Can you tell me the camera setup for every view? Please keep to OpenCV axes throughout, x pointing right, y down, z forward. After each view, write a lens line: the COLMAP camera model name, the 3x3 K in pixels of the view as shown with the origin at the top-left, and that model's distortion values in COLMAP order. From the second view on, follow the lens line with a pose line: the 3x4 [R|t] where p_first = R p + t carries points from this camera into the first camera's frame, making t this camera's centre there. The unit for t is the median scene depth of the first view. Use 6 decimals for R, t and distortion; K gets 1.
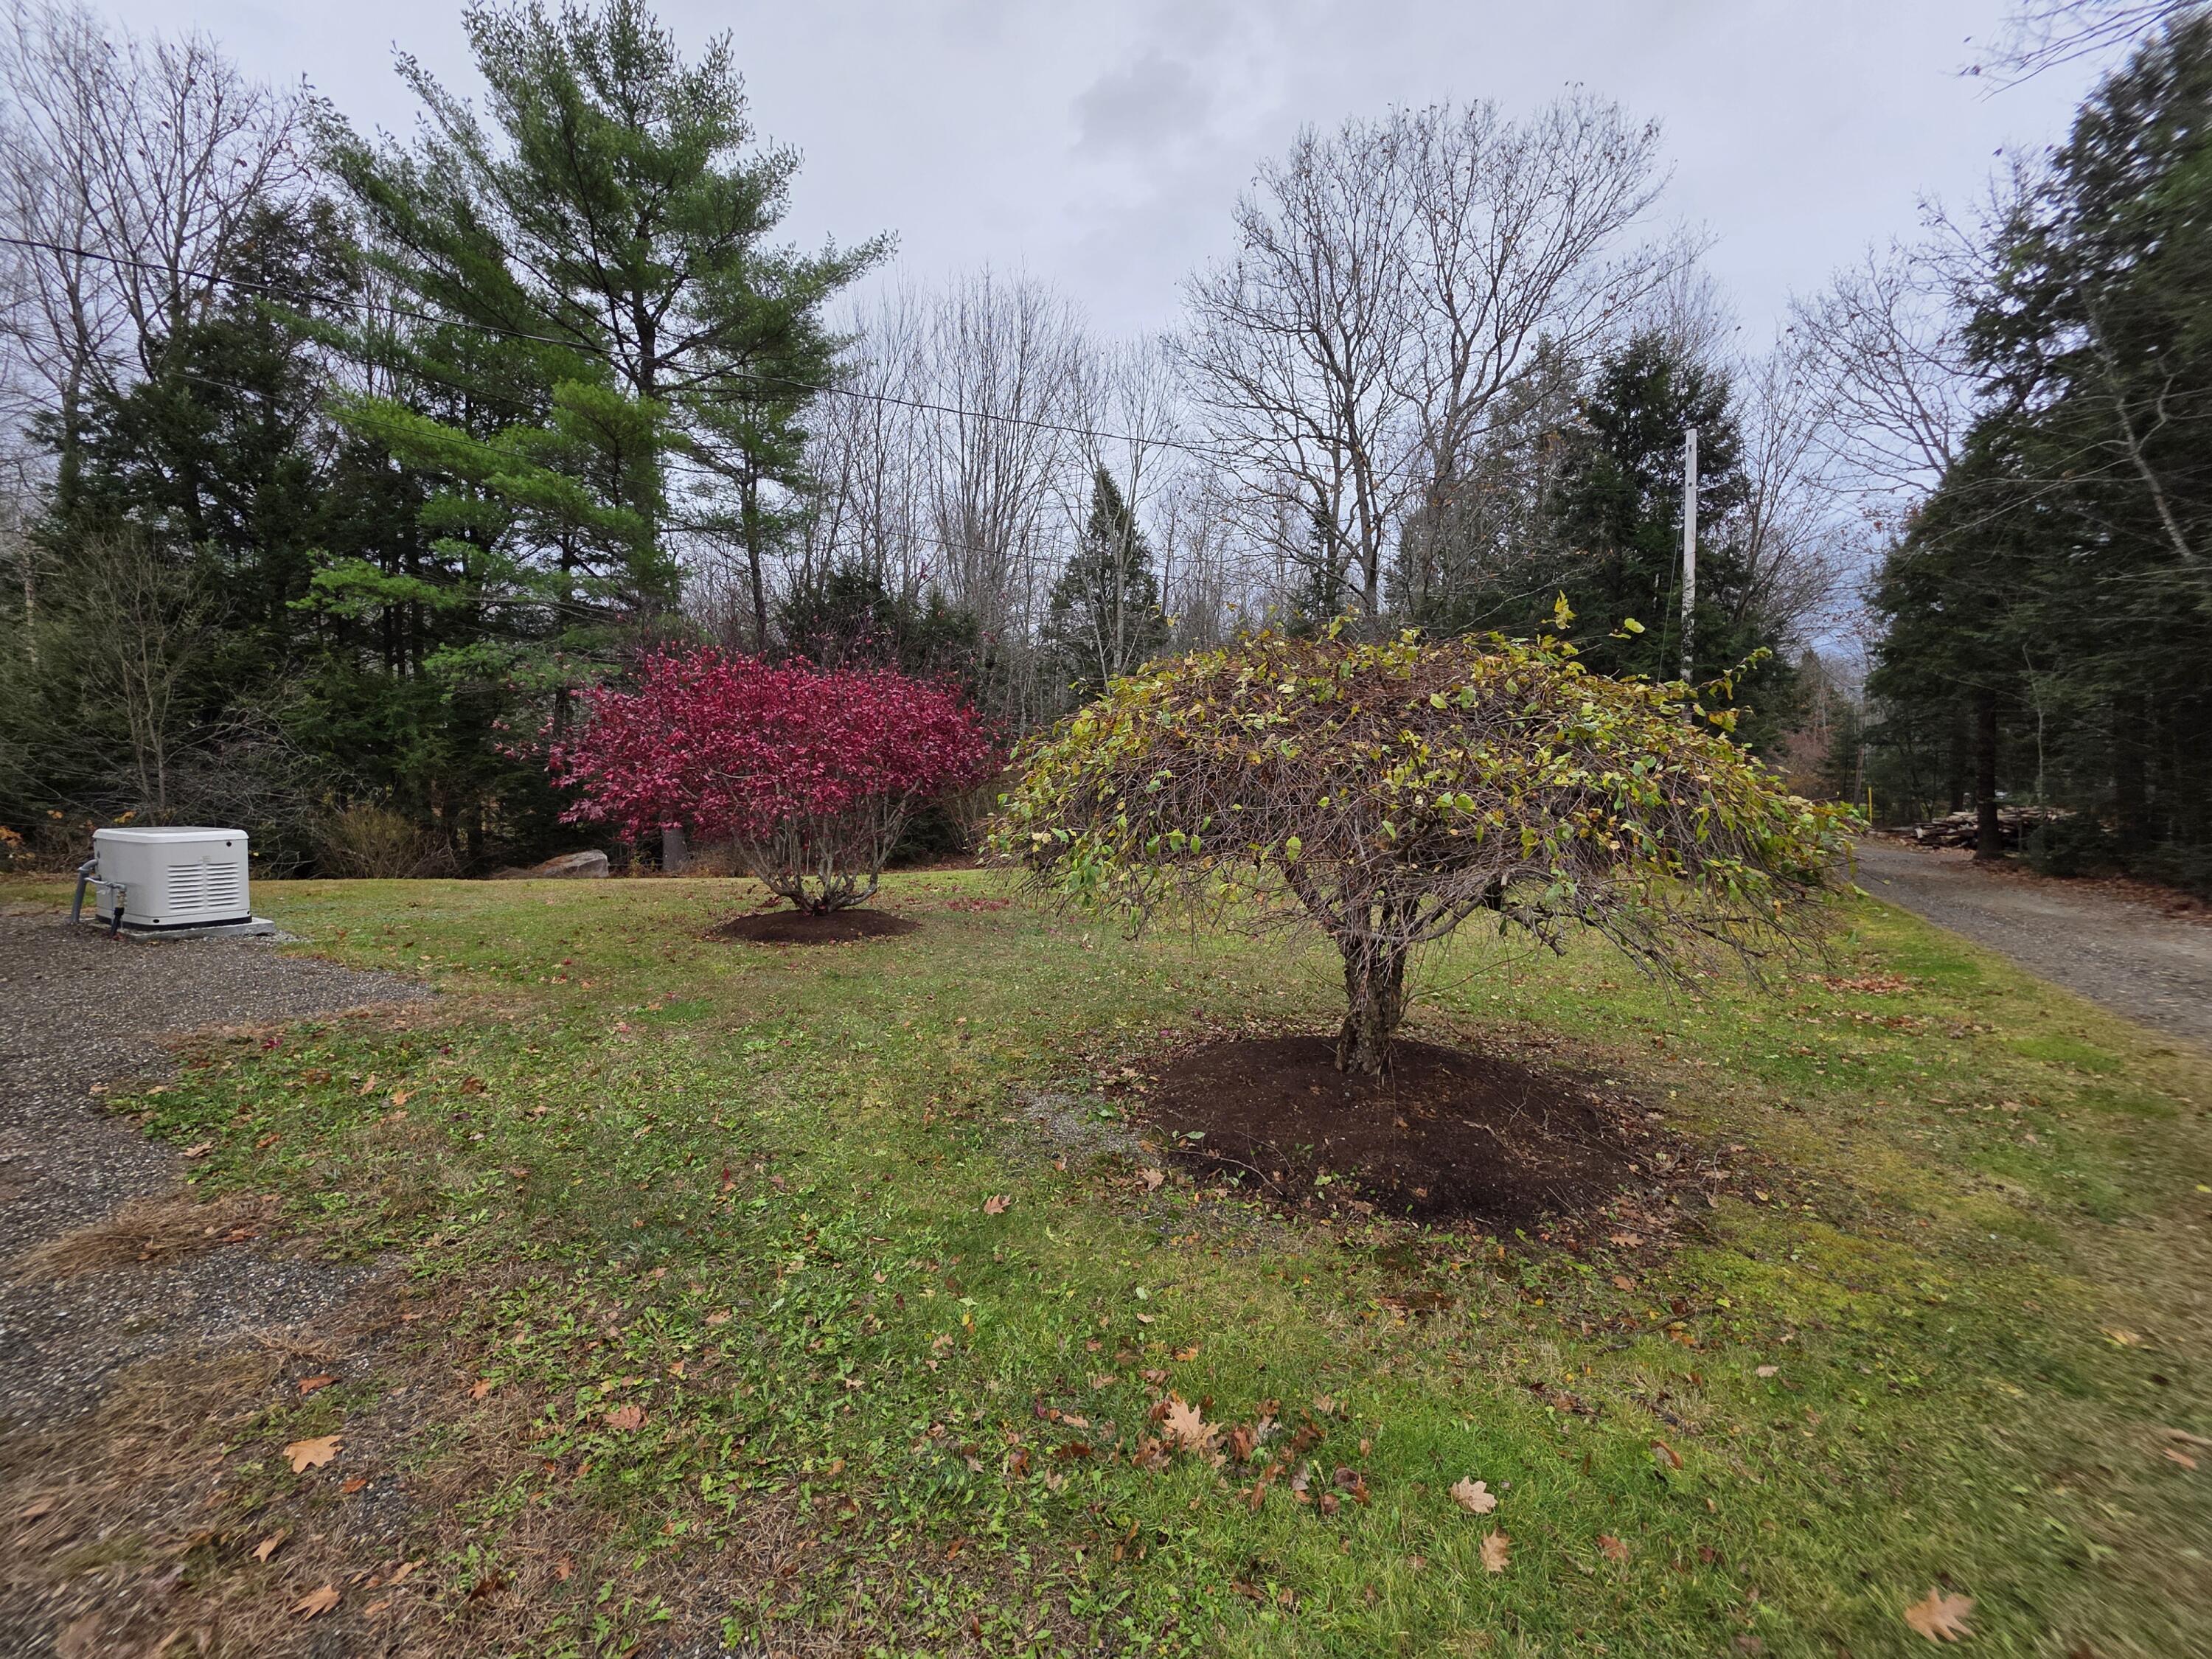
lens RADIAL K [[886.0, 0, 1099.7], [0, 886.0, 825.1], [0, 0, 1]] dist [-0.000825, -0.000018]
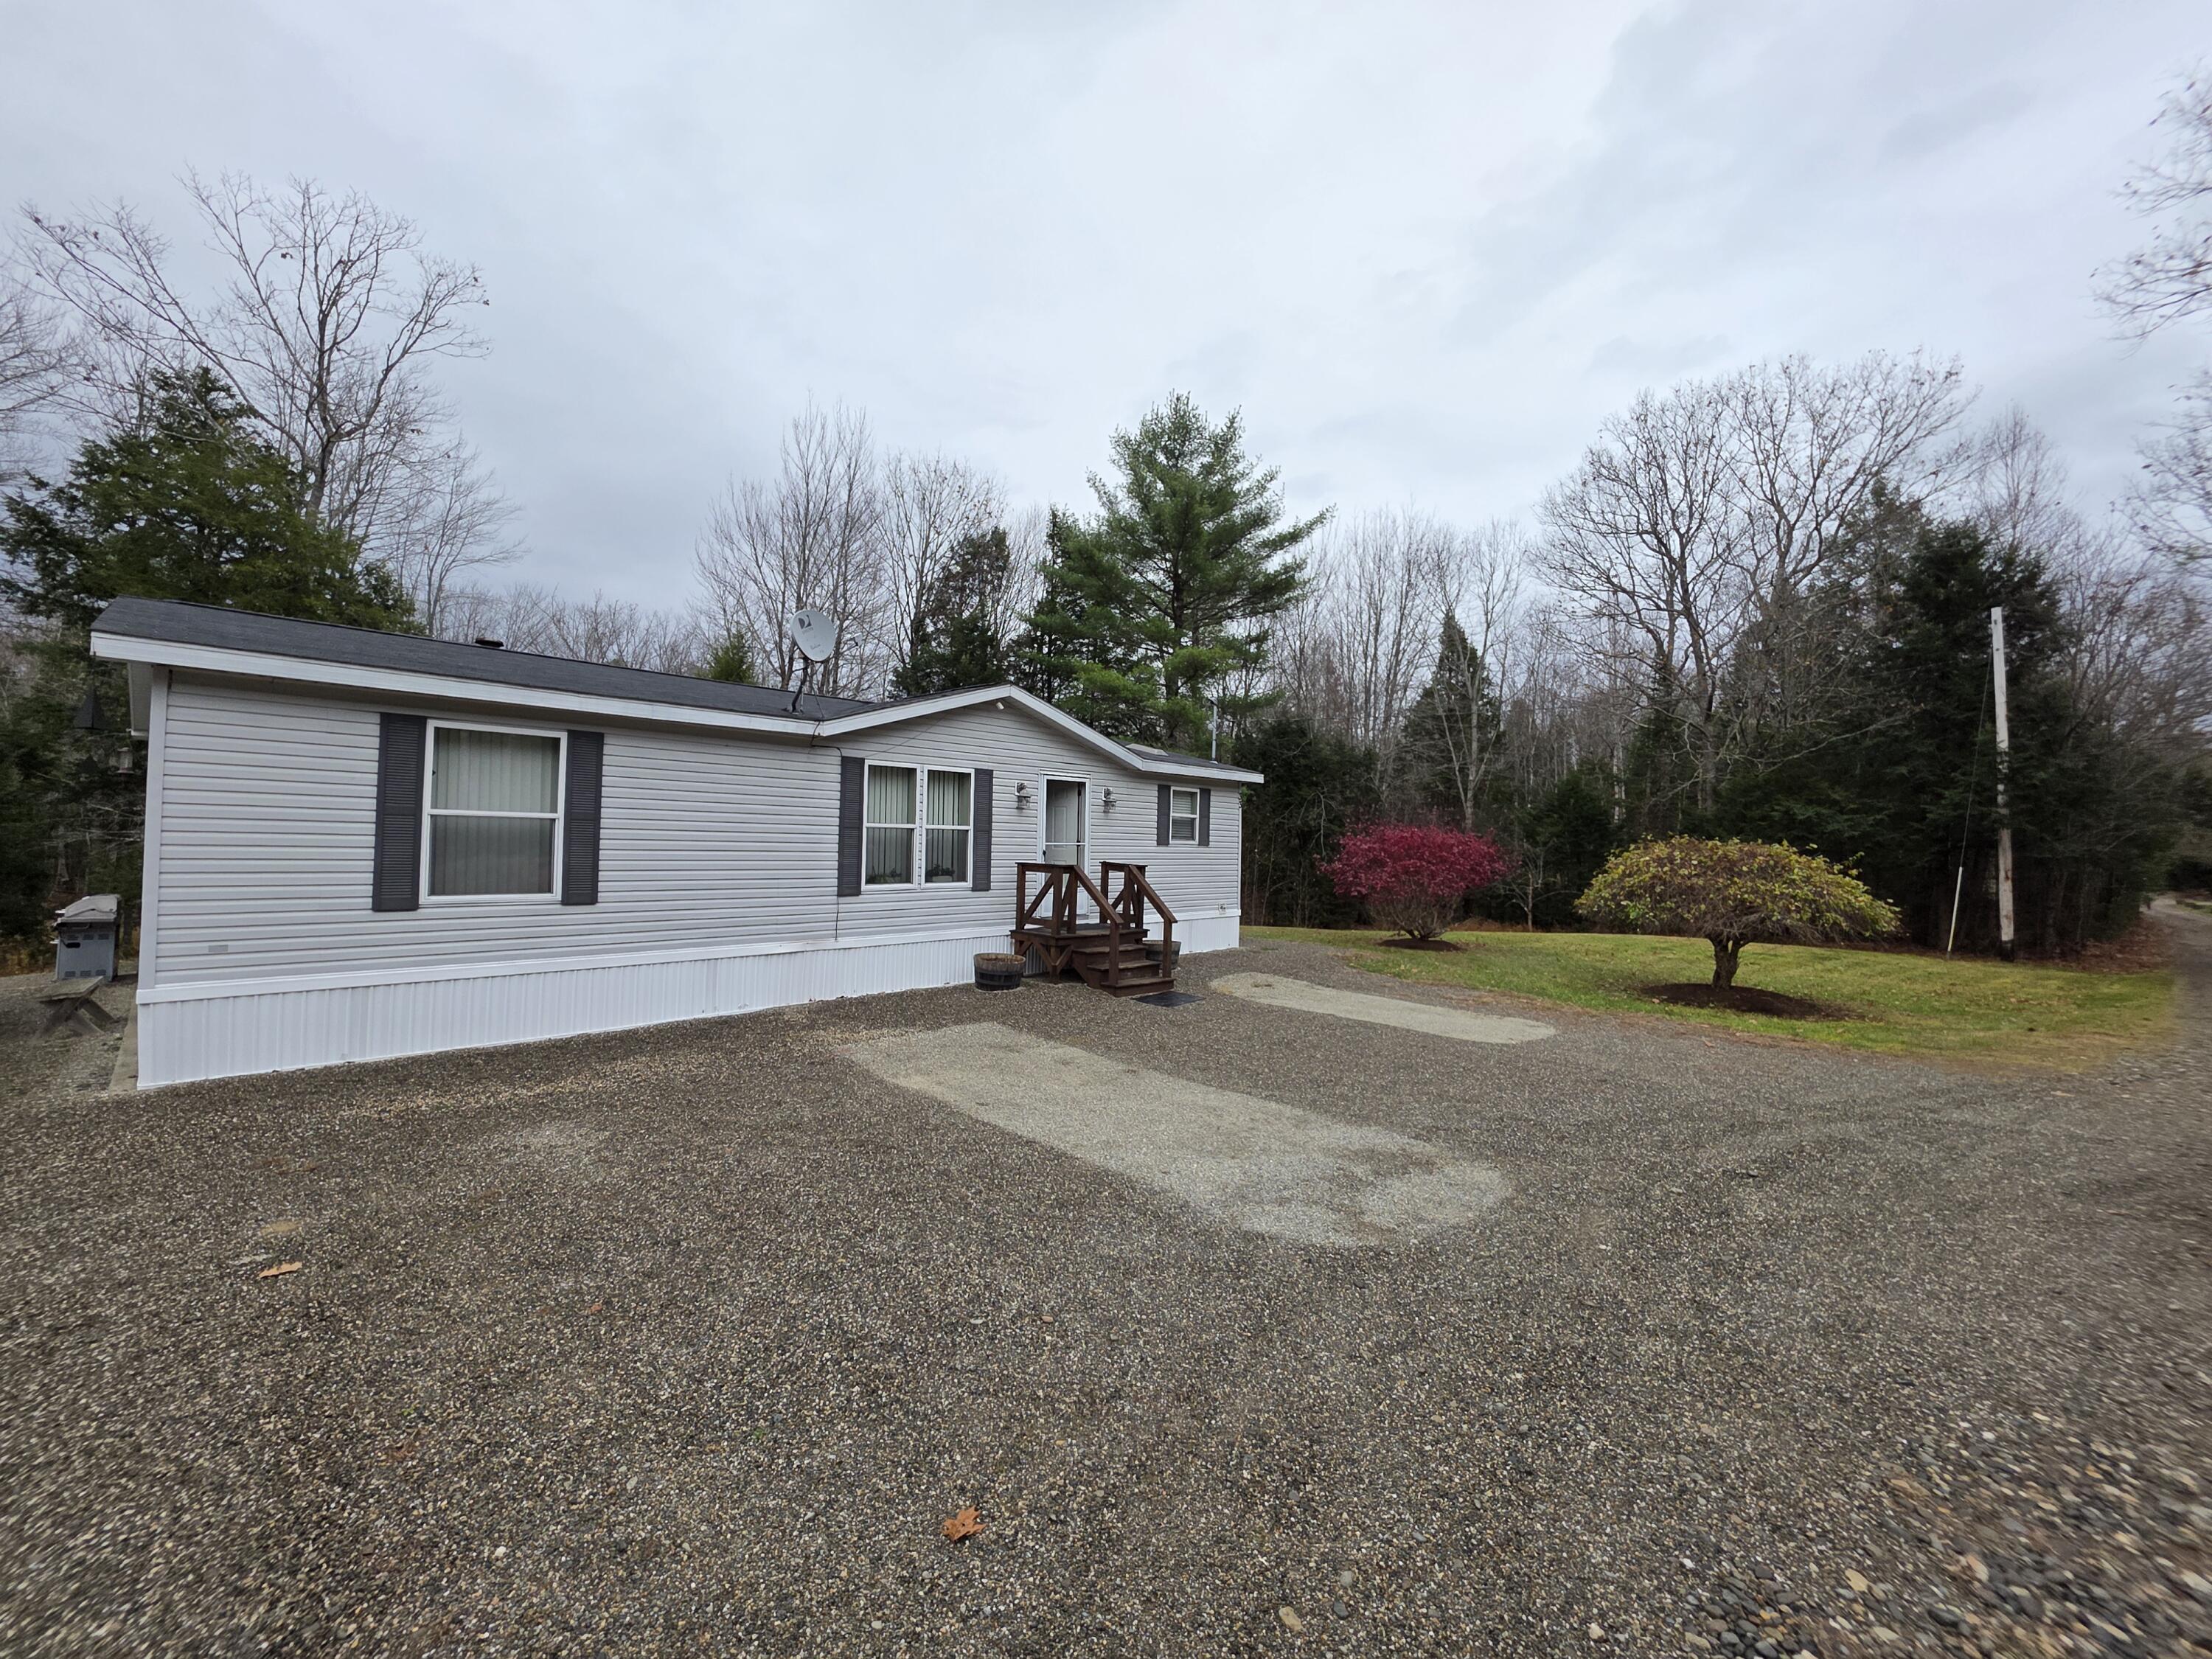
lens RADIAL K [[886.0, 0, 1099.7], [0, 886.0, 825.1], [0, 0, 1]] dist [-0.000825, -0.000018]
pose [[0.954619, 0.002191, -0.297822, -0.157574], [-0.029120, 0.995869, -0.086010, 0.010407], [0.296404, 0.090779, 0.950739, -0.481795]]
